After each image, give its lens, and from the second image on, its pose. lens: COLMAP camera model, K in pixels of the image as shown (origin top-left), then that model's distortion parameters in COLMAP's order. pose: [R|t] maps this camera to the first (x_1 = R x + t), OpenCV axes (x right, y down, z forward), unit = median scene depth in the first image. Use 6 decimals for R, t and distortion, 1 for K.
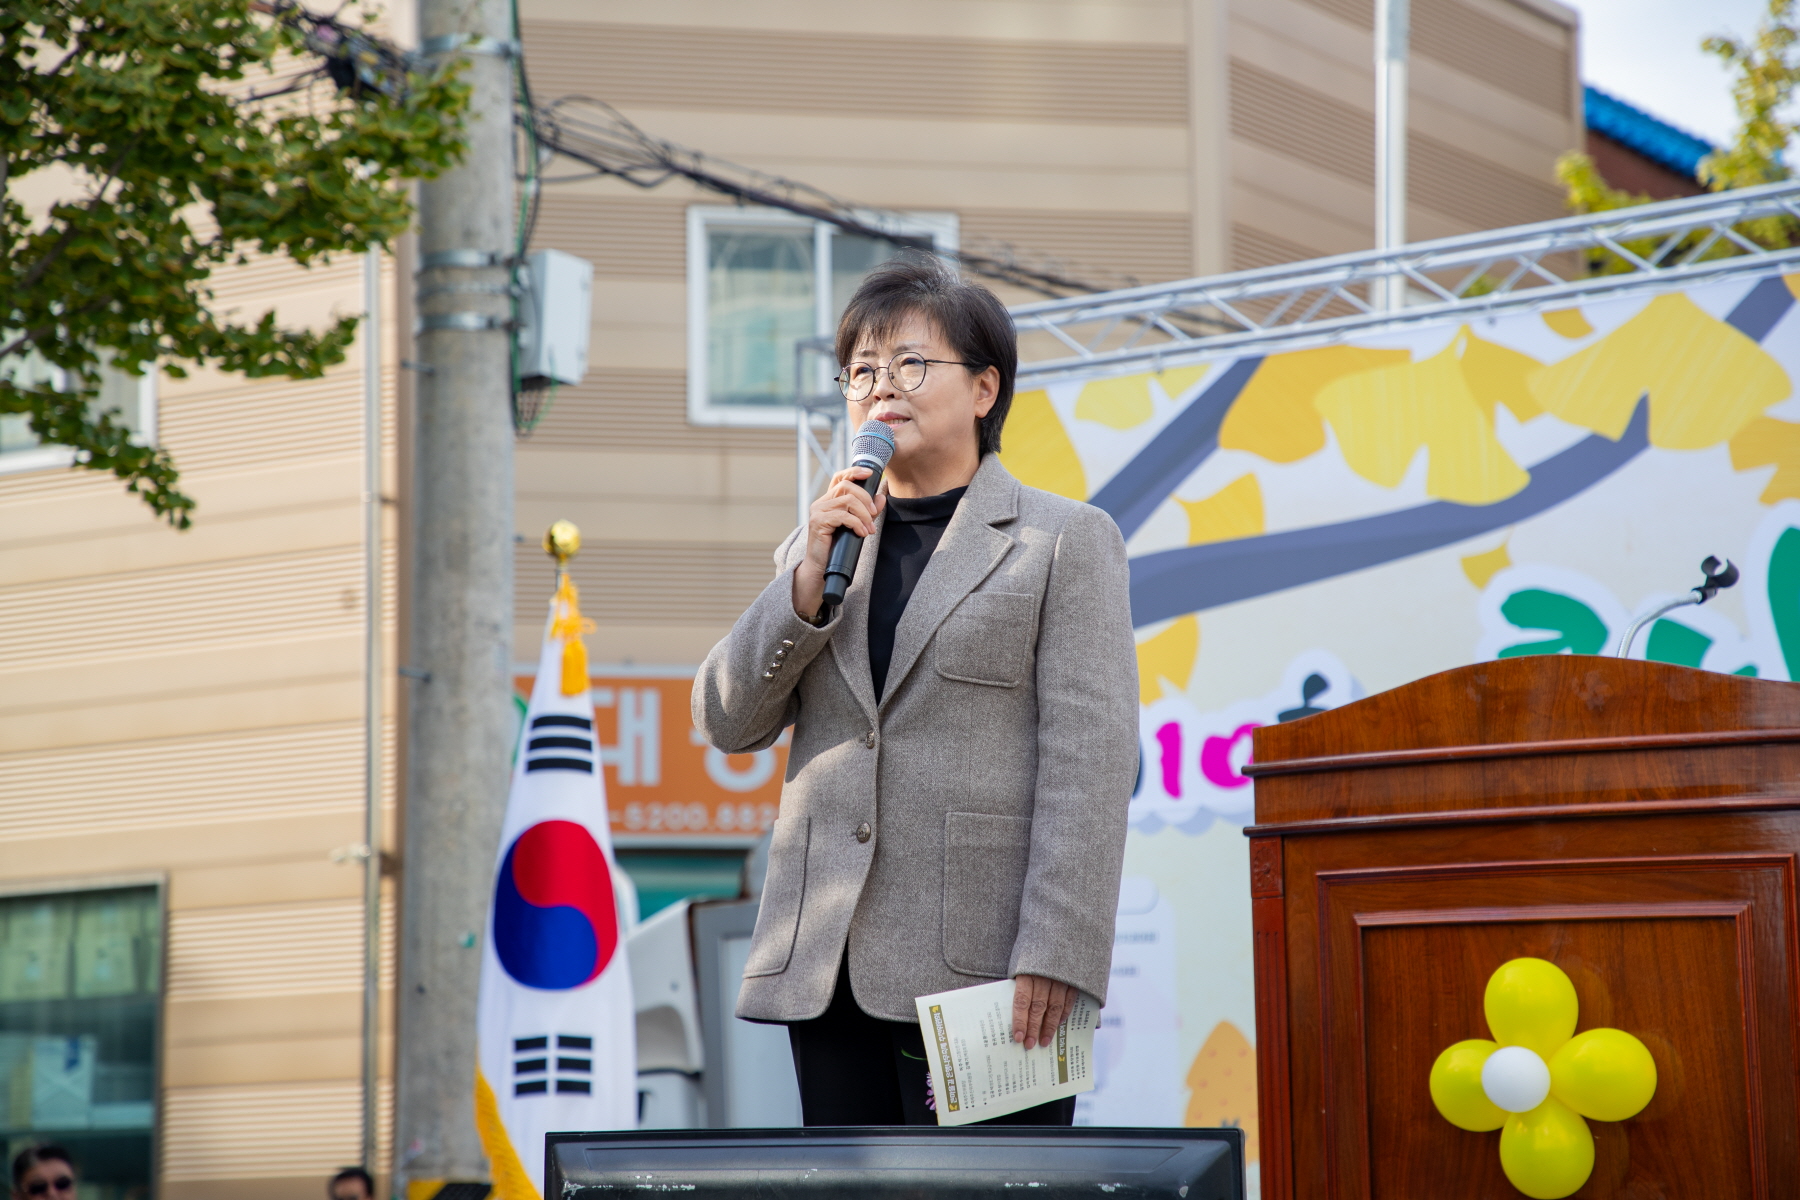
lens RADIAL K [[4407.1, 0, 900.0], [0, 4407.1, 595.1], [0, 0, 1]] dist [0.438486, 0.000000]
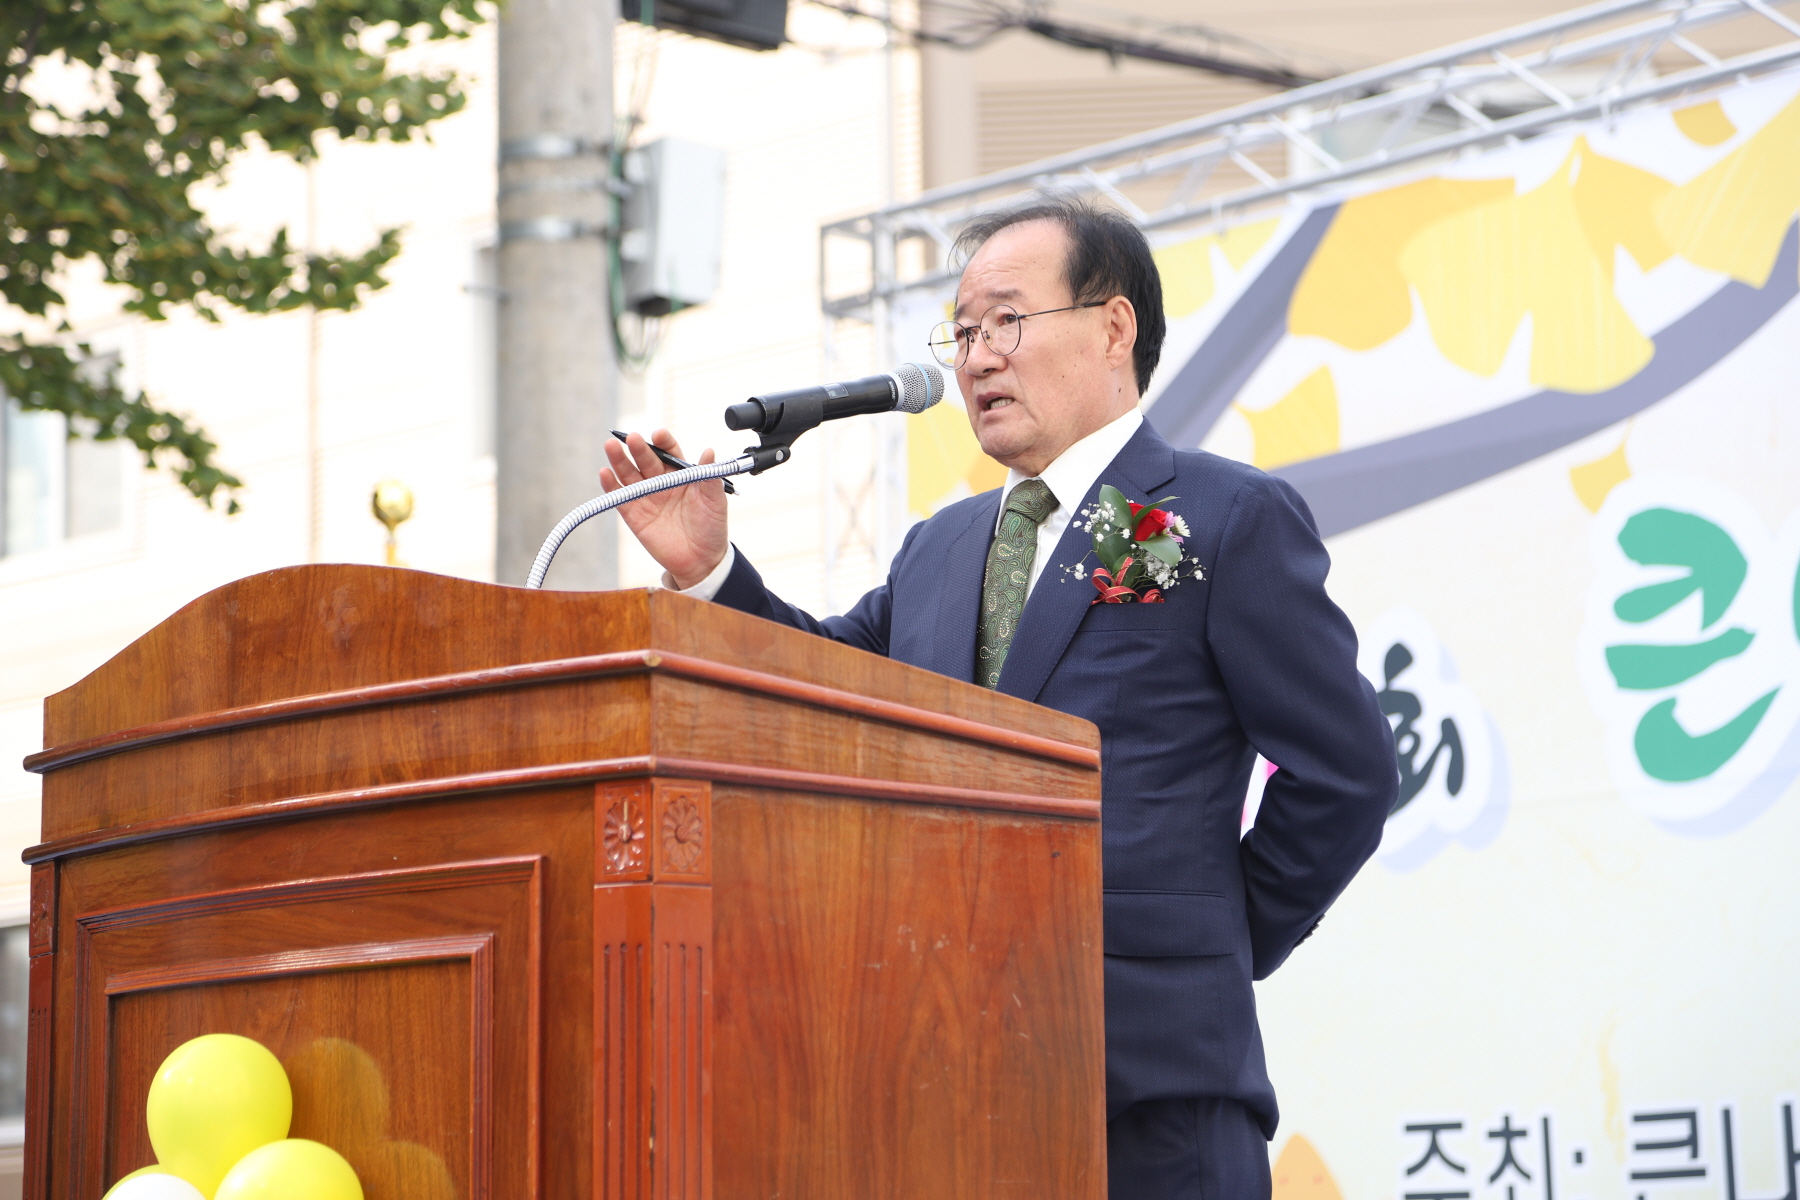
lens RADIAL K [[5297.7, 0, 907.4], [0, 5297.7, 666.7], [0, 0, 1]] dist [0.841886, 0.000000]
pose [[0.968839, -0.035297, -0.245162, 0.236983], [0.037440, 0.999291, 0.004087, 0.015875], [0.244844, -0.013139, 0.969473, 0.148000]]
